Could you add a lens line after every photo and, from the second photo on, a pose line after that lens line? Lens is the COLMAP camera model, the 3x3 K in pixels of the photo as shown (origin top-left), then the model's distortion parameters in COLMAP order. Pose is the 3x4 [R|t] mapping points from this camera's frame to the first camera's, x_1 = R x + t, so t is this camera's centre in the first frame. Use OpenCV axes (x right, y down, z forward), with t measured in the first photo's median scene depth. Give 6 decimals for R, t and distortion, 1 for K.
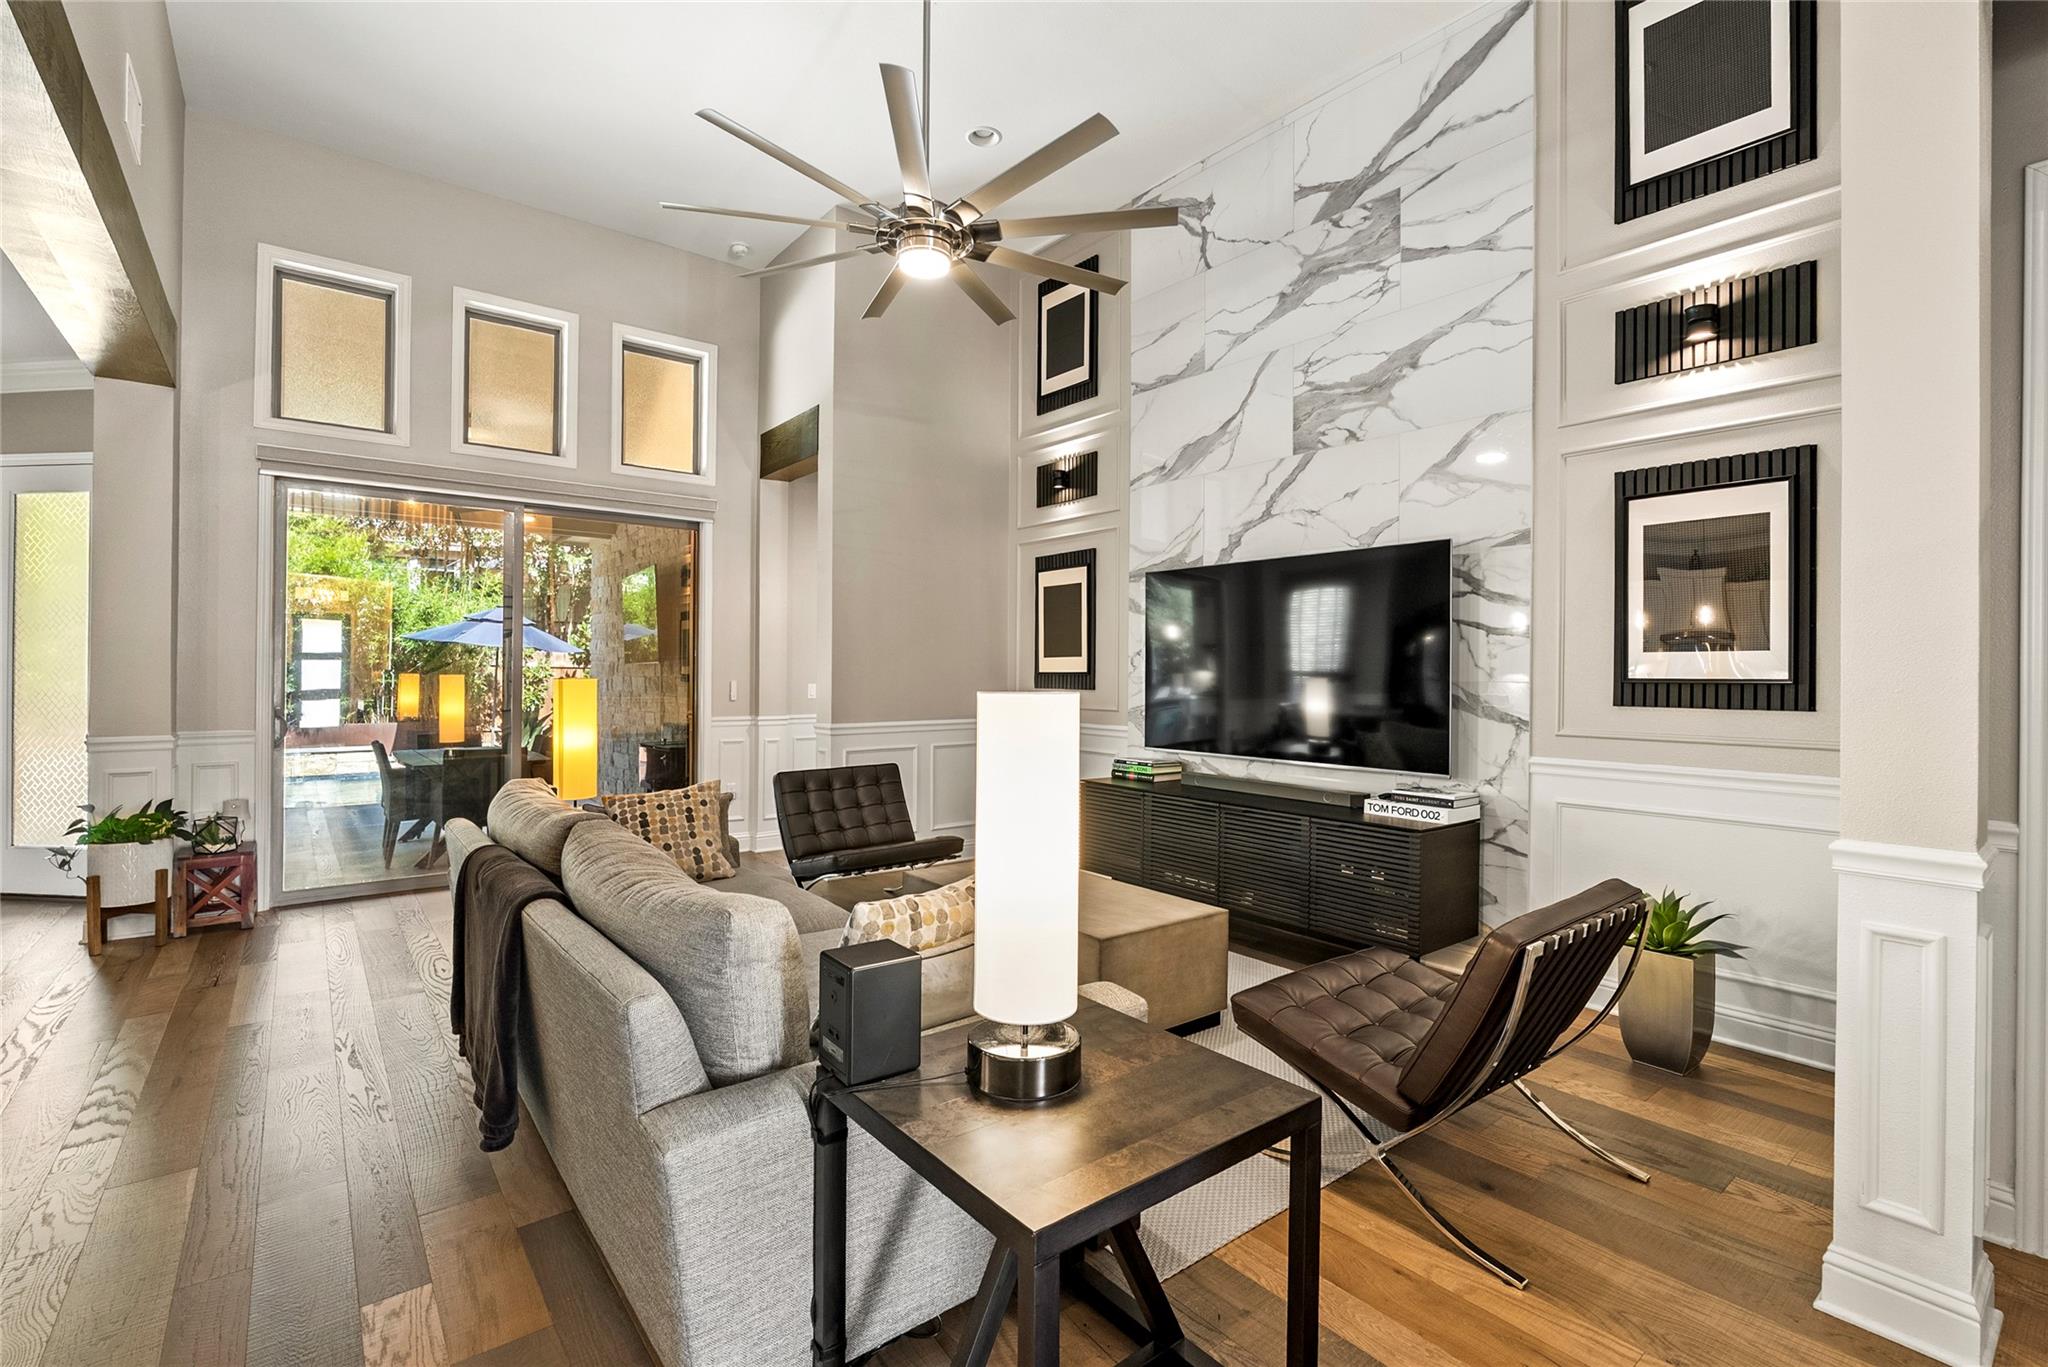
lens RADIAL K [[910.7, 0, 1012.8], [0, 910.7, 669.3], [0, 0, 1]] dist [-0.007807, -0.000138]
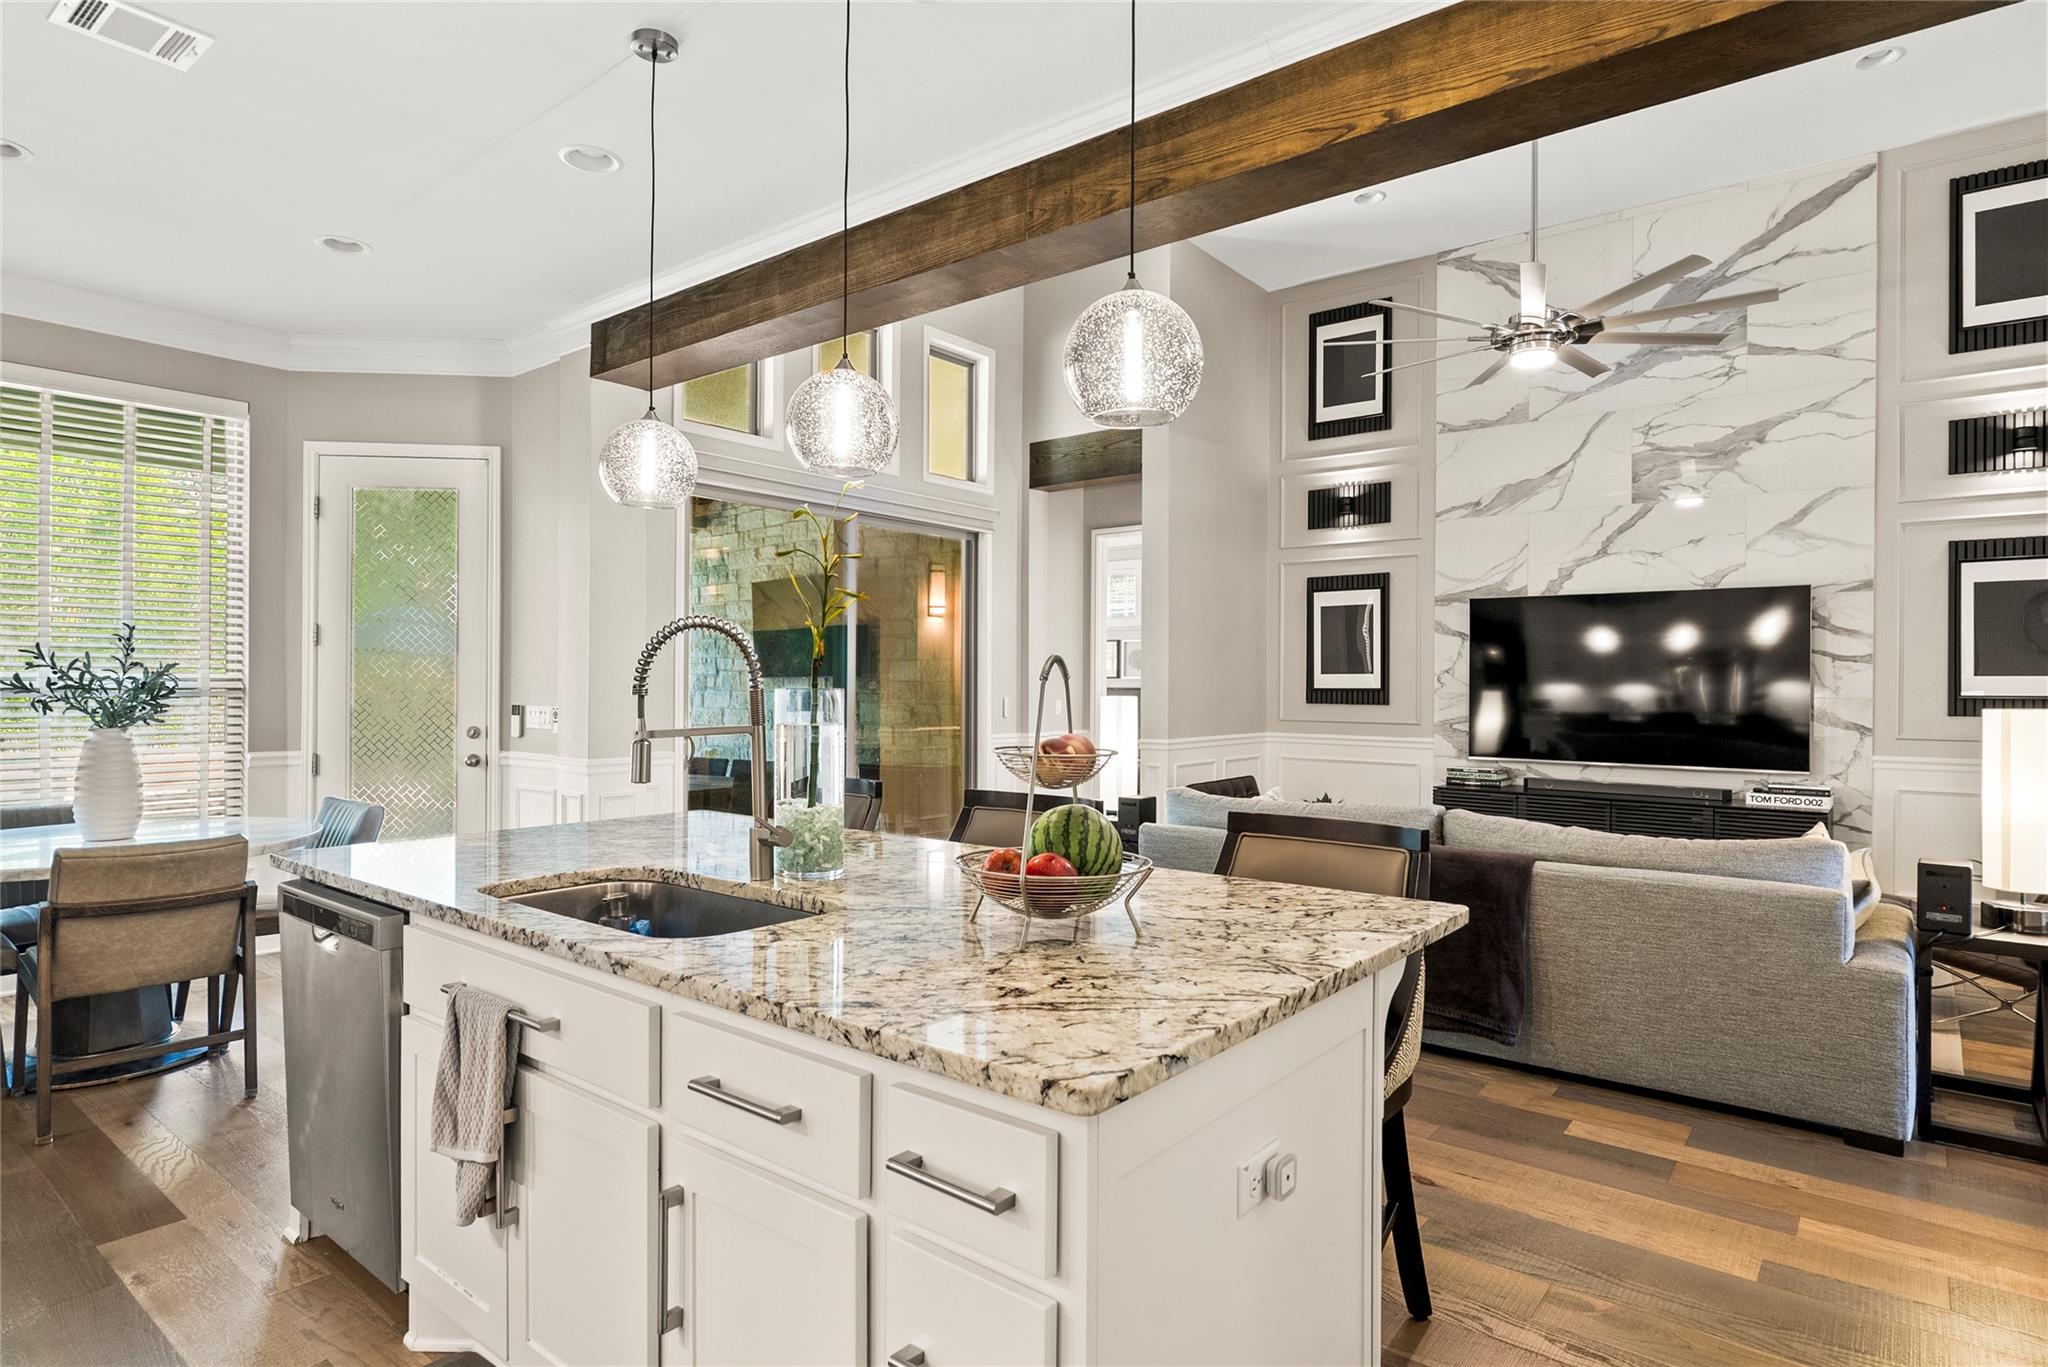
lens RADIAL K [[1100.1, 0, 1034.5], [0, 1100.1, 680.2], [0, 0, 1]] dist [-0.000846, -0.002583]
pose [[0.974942, 0.001581, 0.222454, -0.846409], [-0.001579, 0.999999, -0.000188, -0.008283], [-0.222454, -0.000168, 0.974943, -0.231501]]
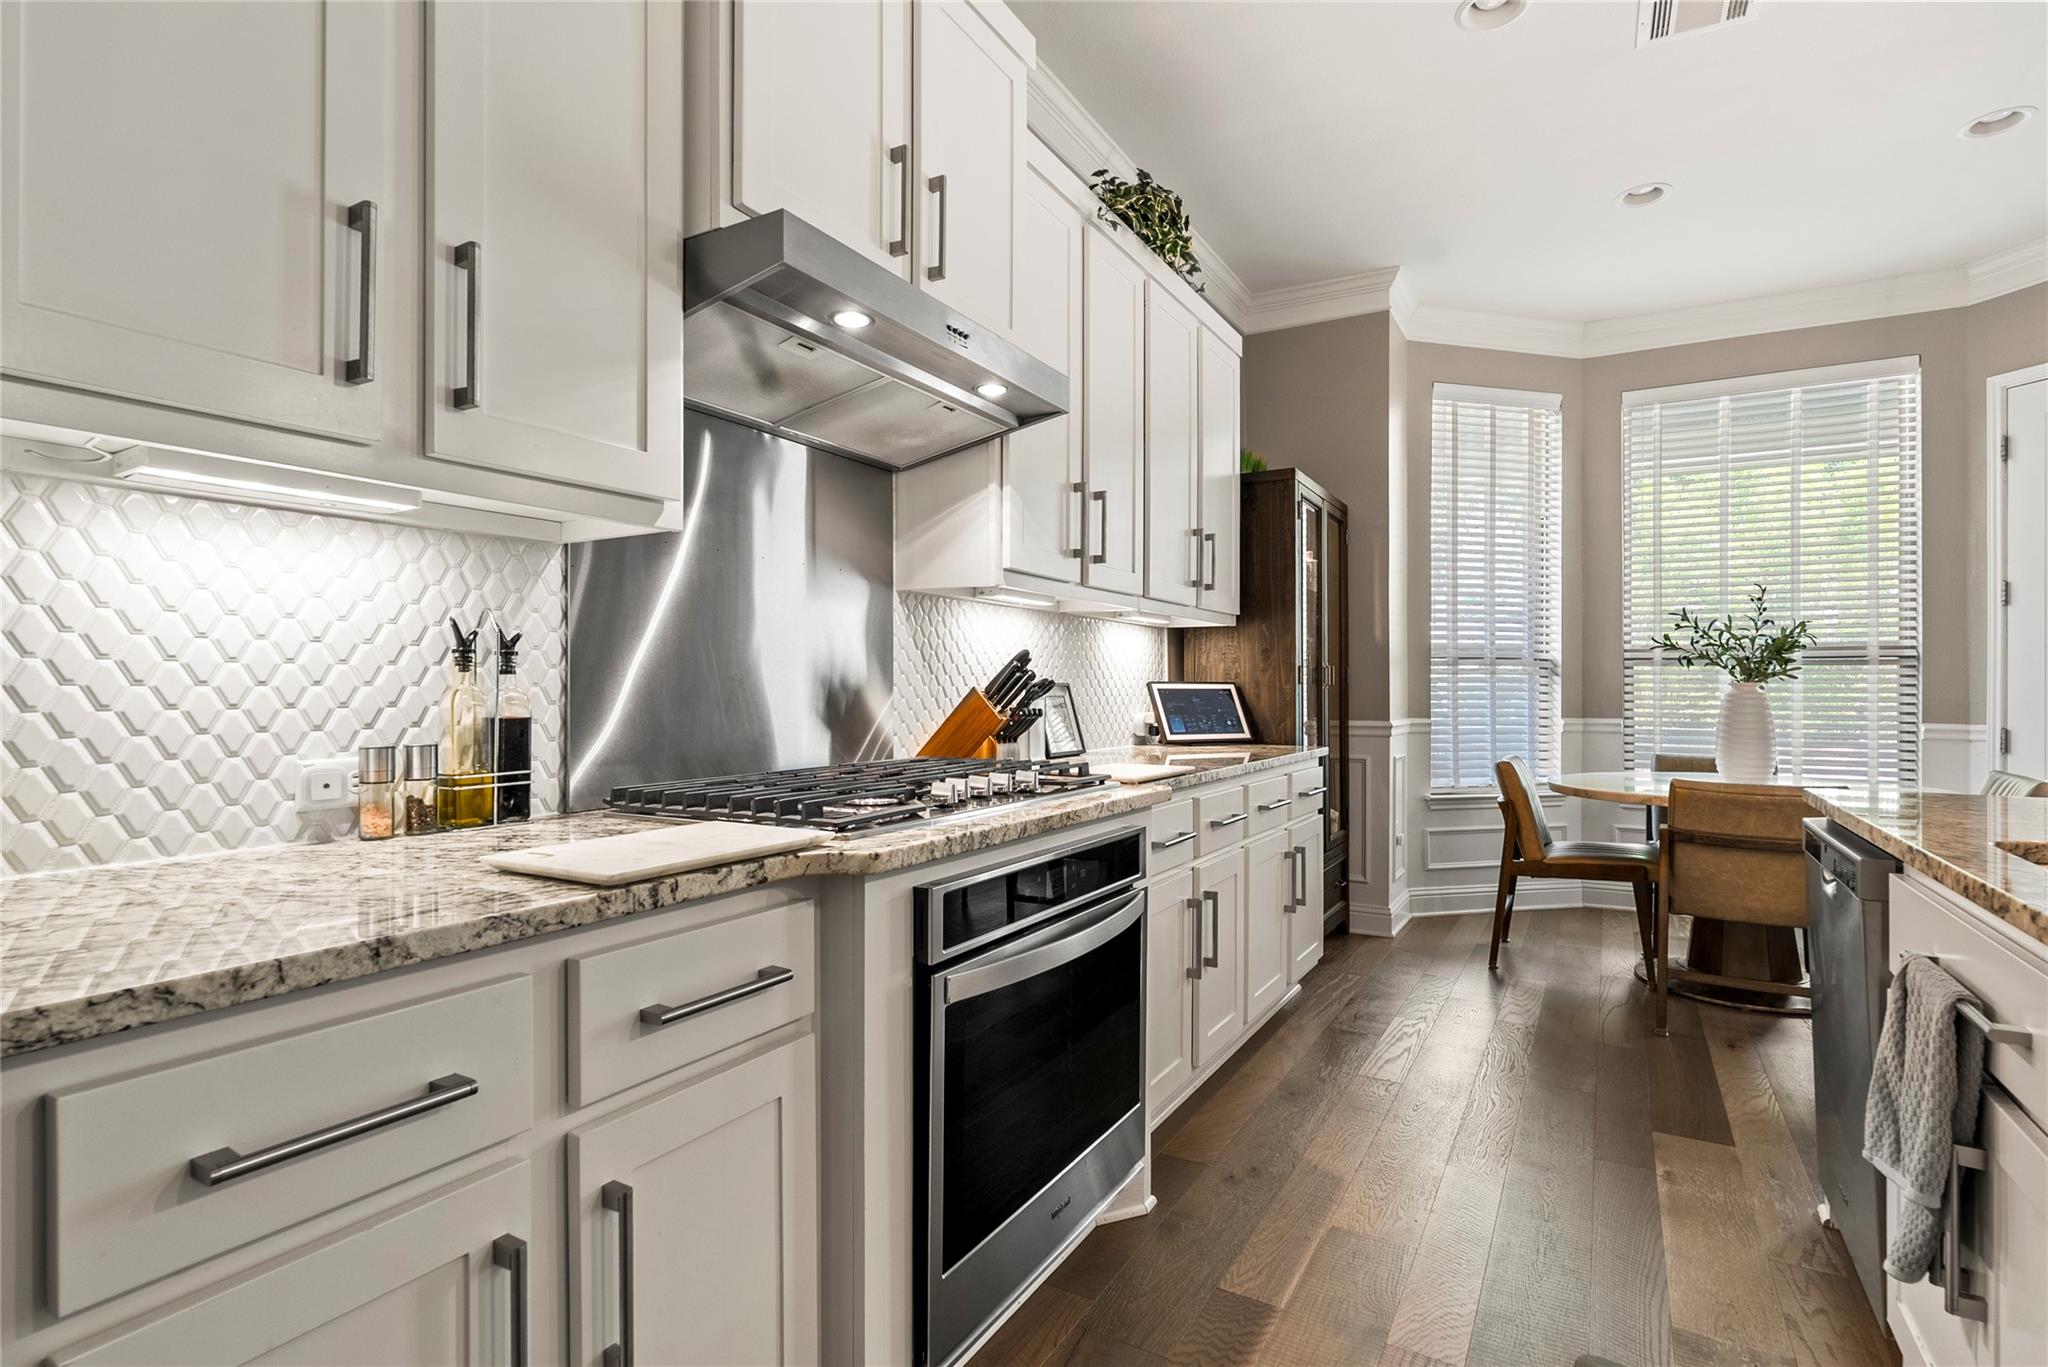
lens RADIAL K [[995.0, 0, 1036.9], [0, 995.0, 687.7], [0, 0, 1]] dist [-0.002922, -0.001150]
pose [[0.366047, -0.004857, -0.930584, -0.795082], [0.002820, 0.999988, -0.004110, 0.038521], [0.930592, -0.001120, 0.366056, -0.091921]]
